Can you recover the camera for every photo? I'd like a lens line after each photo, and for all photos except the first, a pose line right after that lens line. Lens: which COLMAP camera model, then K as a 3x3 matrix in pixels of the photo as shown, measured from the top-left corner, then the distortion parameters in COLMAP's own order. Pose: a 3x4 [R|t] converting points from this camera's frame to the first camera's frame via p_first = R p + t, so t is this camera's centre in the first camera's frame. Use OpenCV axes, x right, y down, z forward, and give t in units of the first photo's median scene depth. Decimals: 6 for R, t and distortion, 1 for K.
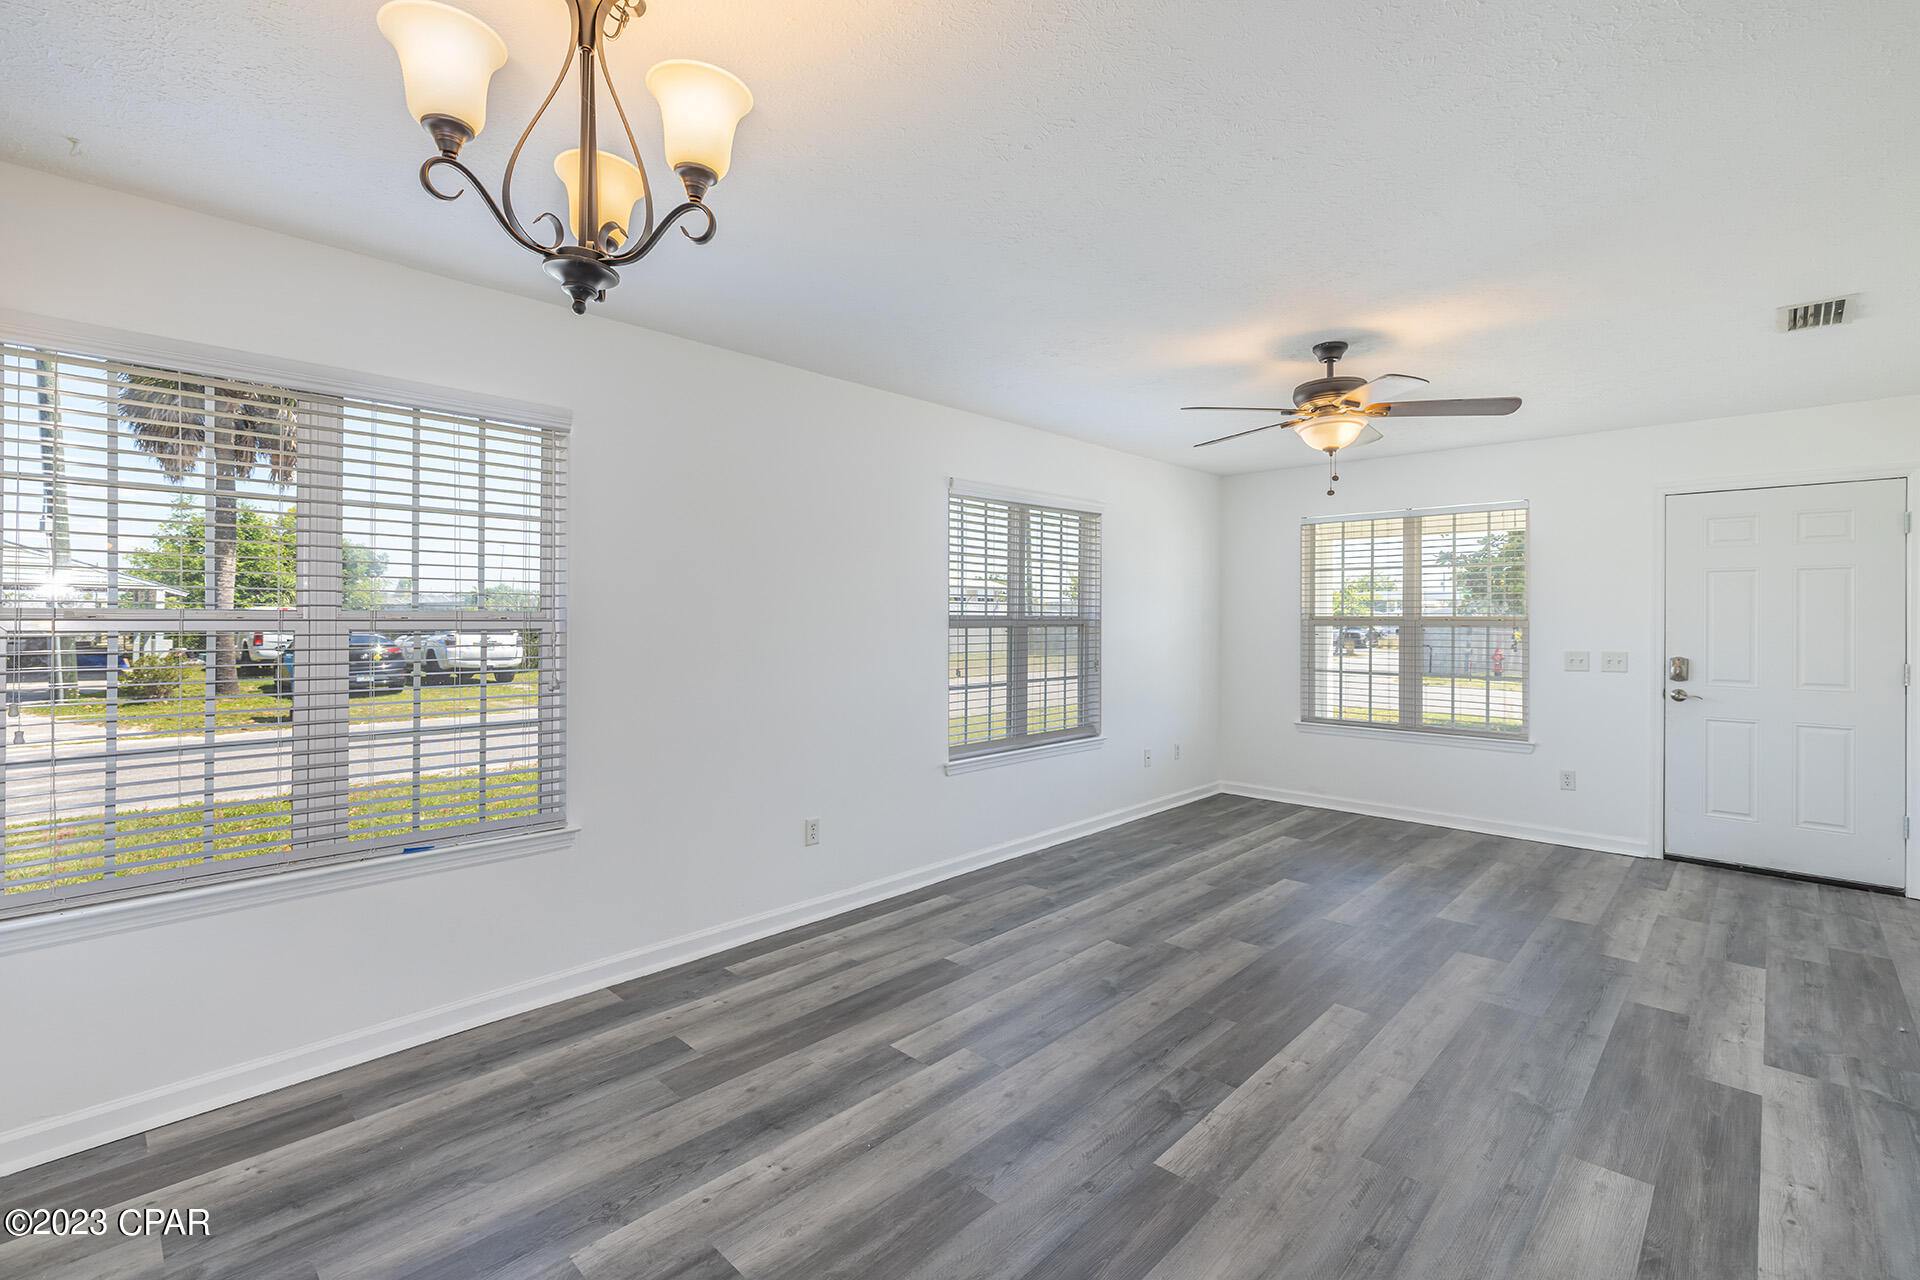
lens RADIAL K [[864.7, 0, 889.5], [0, 864.7, 615.8], [0, 0, 1]] dist [0.010437, -0.004198]
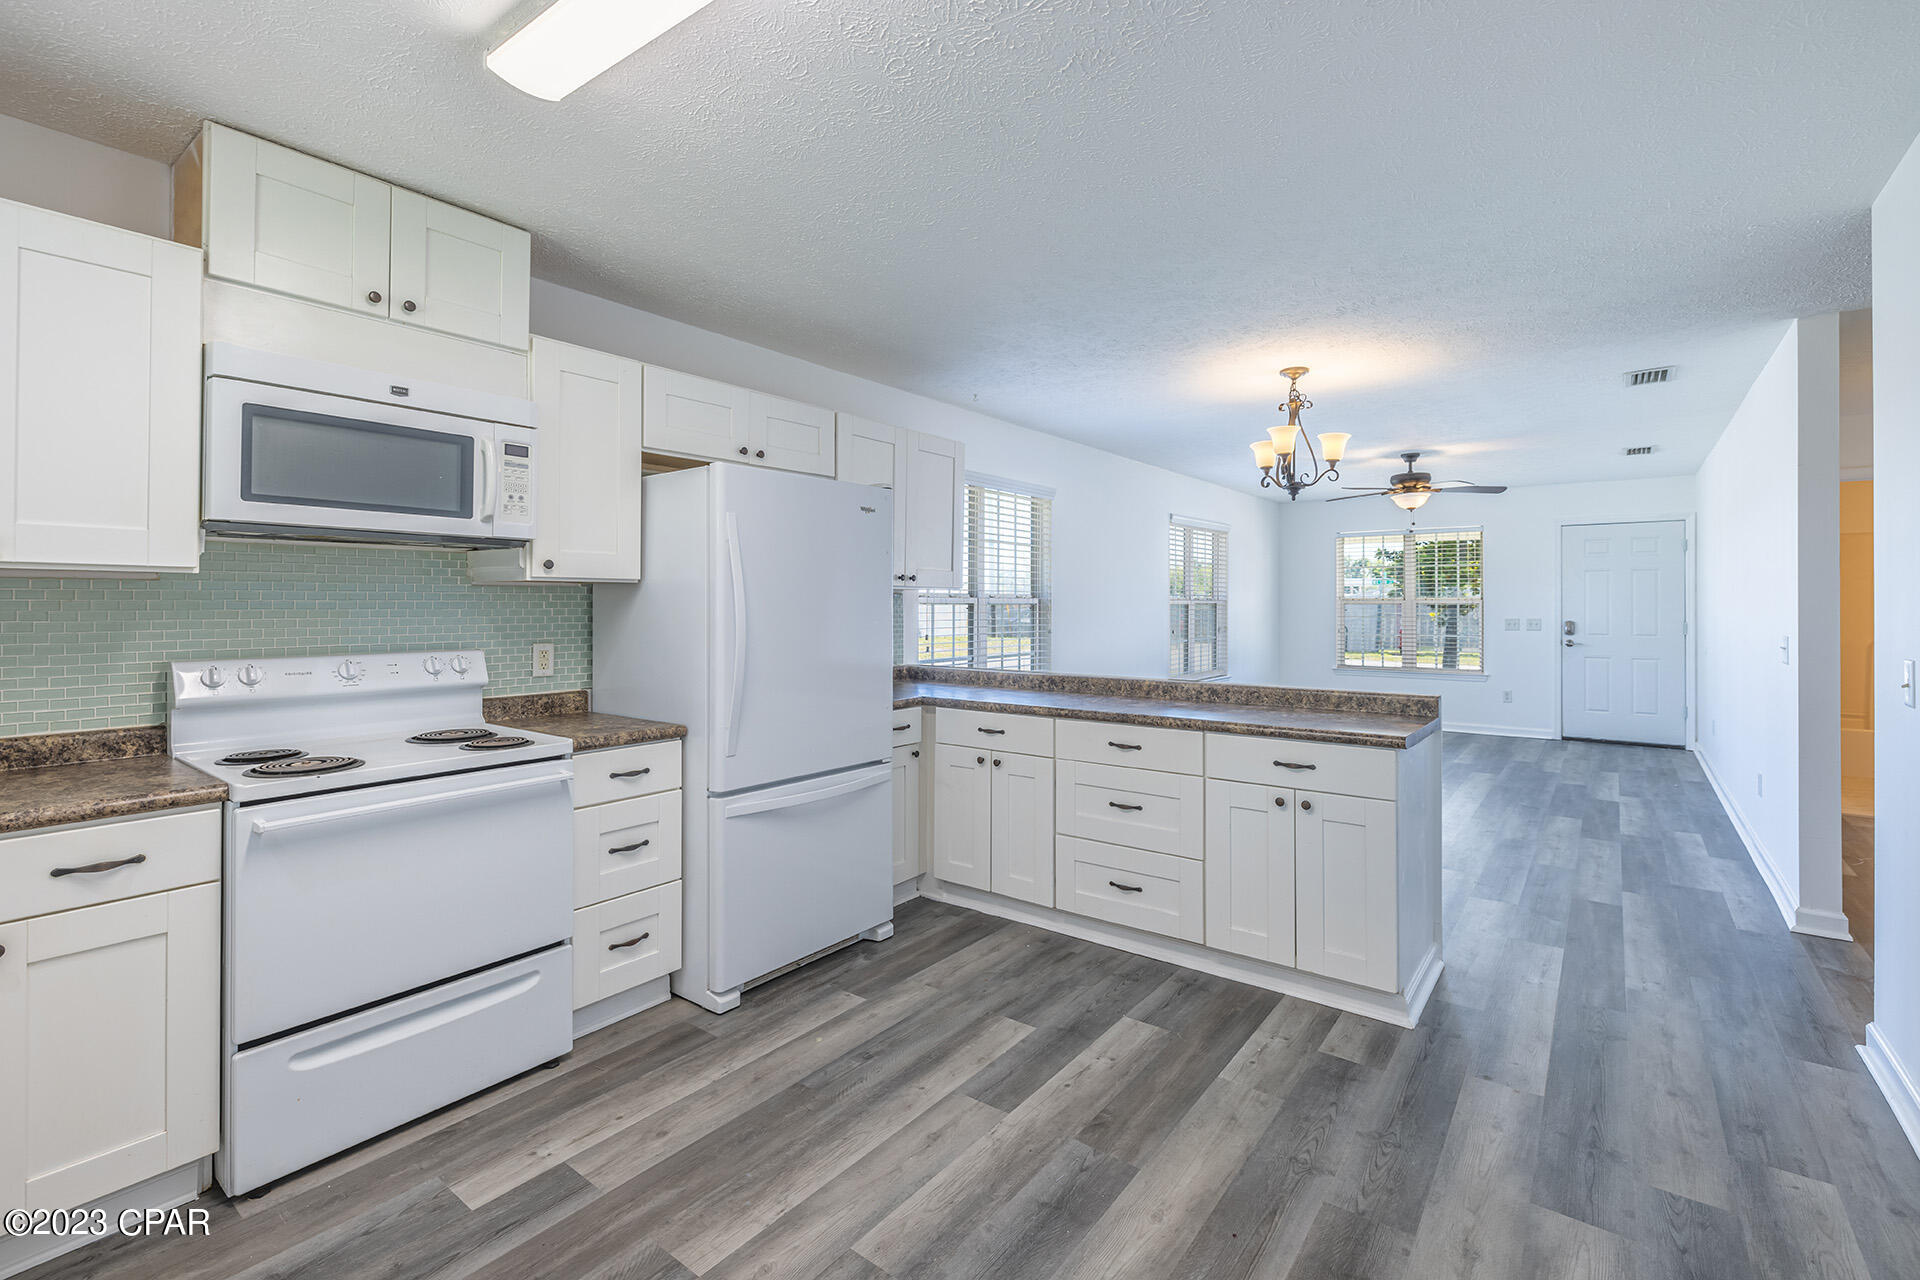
lens RADIAL K [[864.7, 0, 905.3], [0, 864.7, 596.3], [0, 0, 1]] dist [0.010437, -0.004198]
pose [[0.994208, 0.001811, 0.107459, -0.648057], [-0.002139, 0.999993, 0.002941, -0.003483], [-0.107453, -0.003154, 0.994205, -0.625811]]
